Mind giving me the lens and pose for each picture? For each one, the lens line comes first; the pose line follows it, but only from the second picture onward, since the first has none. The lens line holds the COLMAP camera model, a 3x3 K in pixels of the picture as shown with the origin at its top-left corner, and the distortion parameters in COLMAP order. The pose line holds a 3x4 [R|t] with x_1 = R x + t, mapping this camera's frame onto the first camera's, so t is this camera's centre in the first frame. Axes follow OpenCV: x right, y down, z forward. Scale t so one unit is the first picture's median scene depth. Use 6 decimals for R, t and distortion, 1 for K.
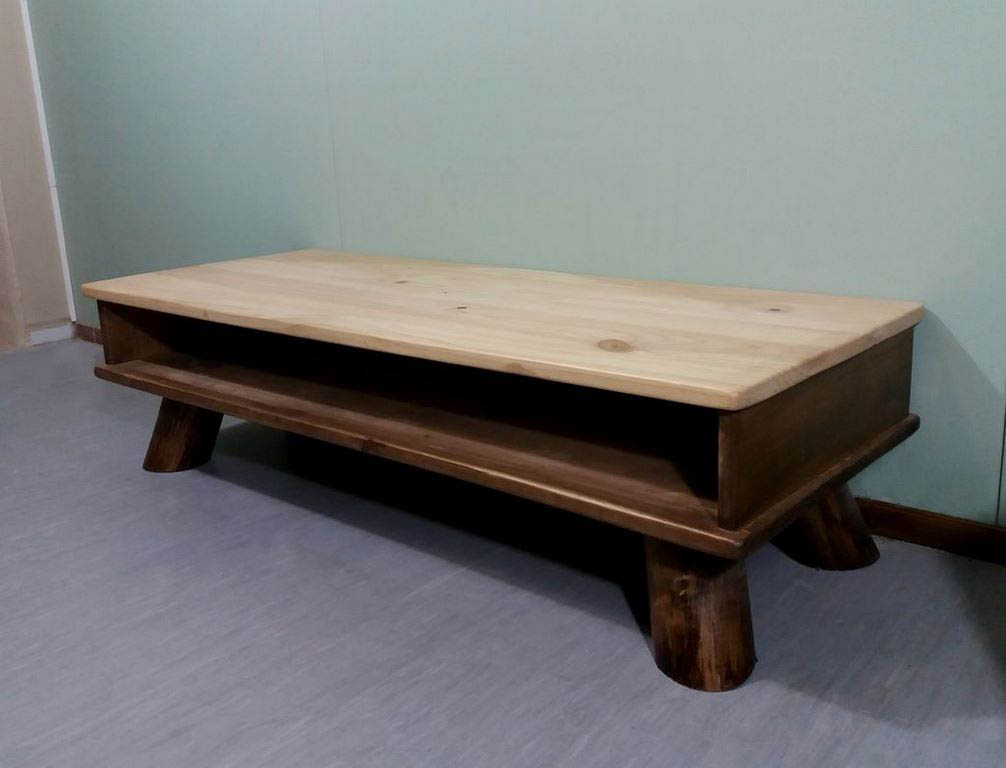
lens RADIAL K [[925.7, 0, 519.6], [0, 925.7, 338.3], [0, 0, 1]] dist [0.014302, 0.008637]
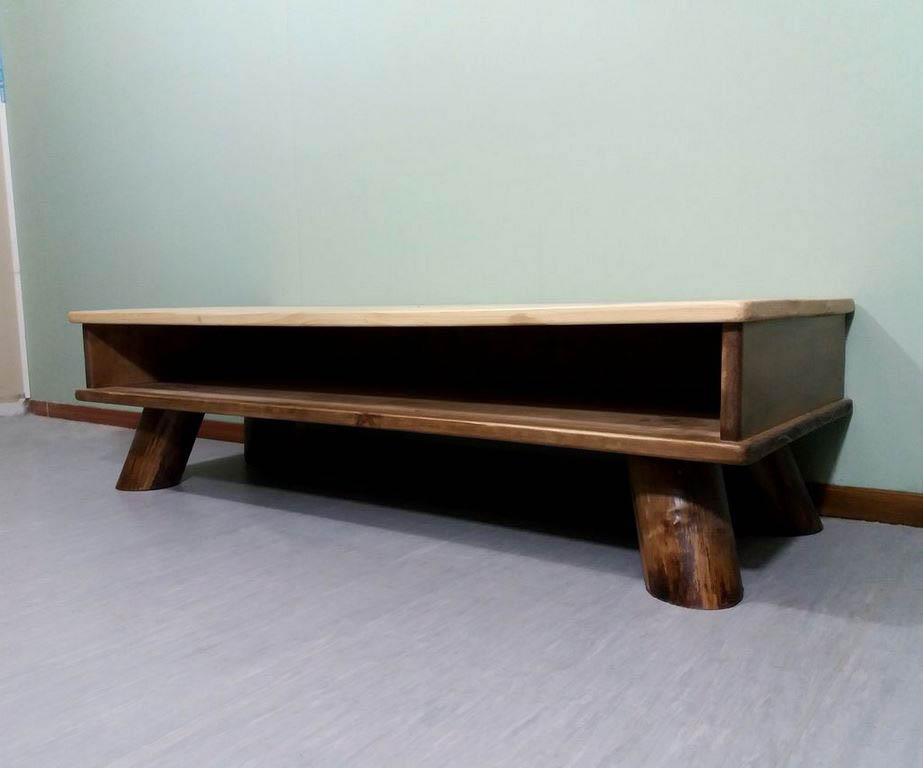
lens RADIAL K [[809.5, 0, 459.9], [0, 809.5, 397.6], [0, 0, 1]] dist [0.076388, -0.121843]
pose [[0.997062, 0.010797, 0.075840, -0.148809], [-0.002574, 0.994181, -0.107688, 0.232533], [-0.076562, 0.107176, 0.991288, 0.061349]]
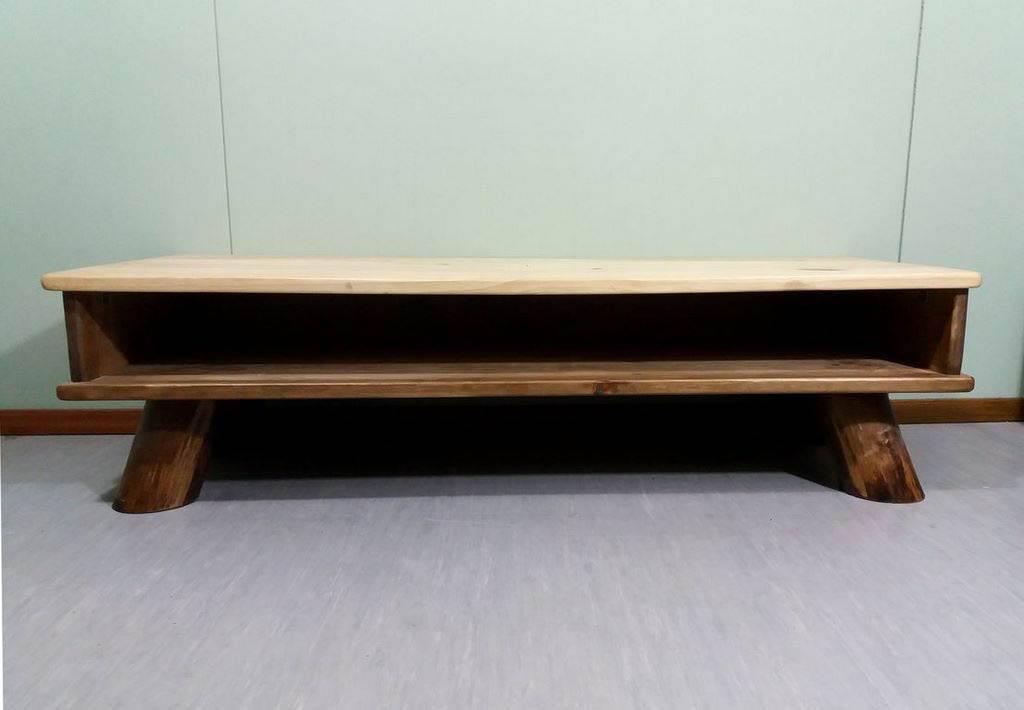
lens RADIAL K [[857.4, 0, 541.9], [0, 857.4, 397.4], [0, 0, 1]] dist [0.101024, -0.200837]
pose [[0.735239, -0.098852, 0.670560, -1.074083], [0.120084, 0.992655, 0.014668, 0.126691], [-0.667085, 0.069739, 0.741710, 0.369799]]
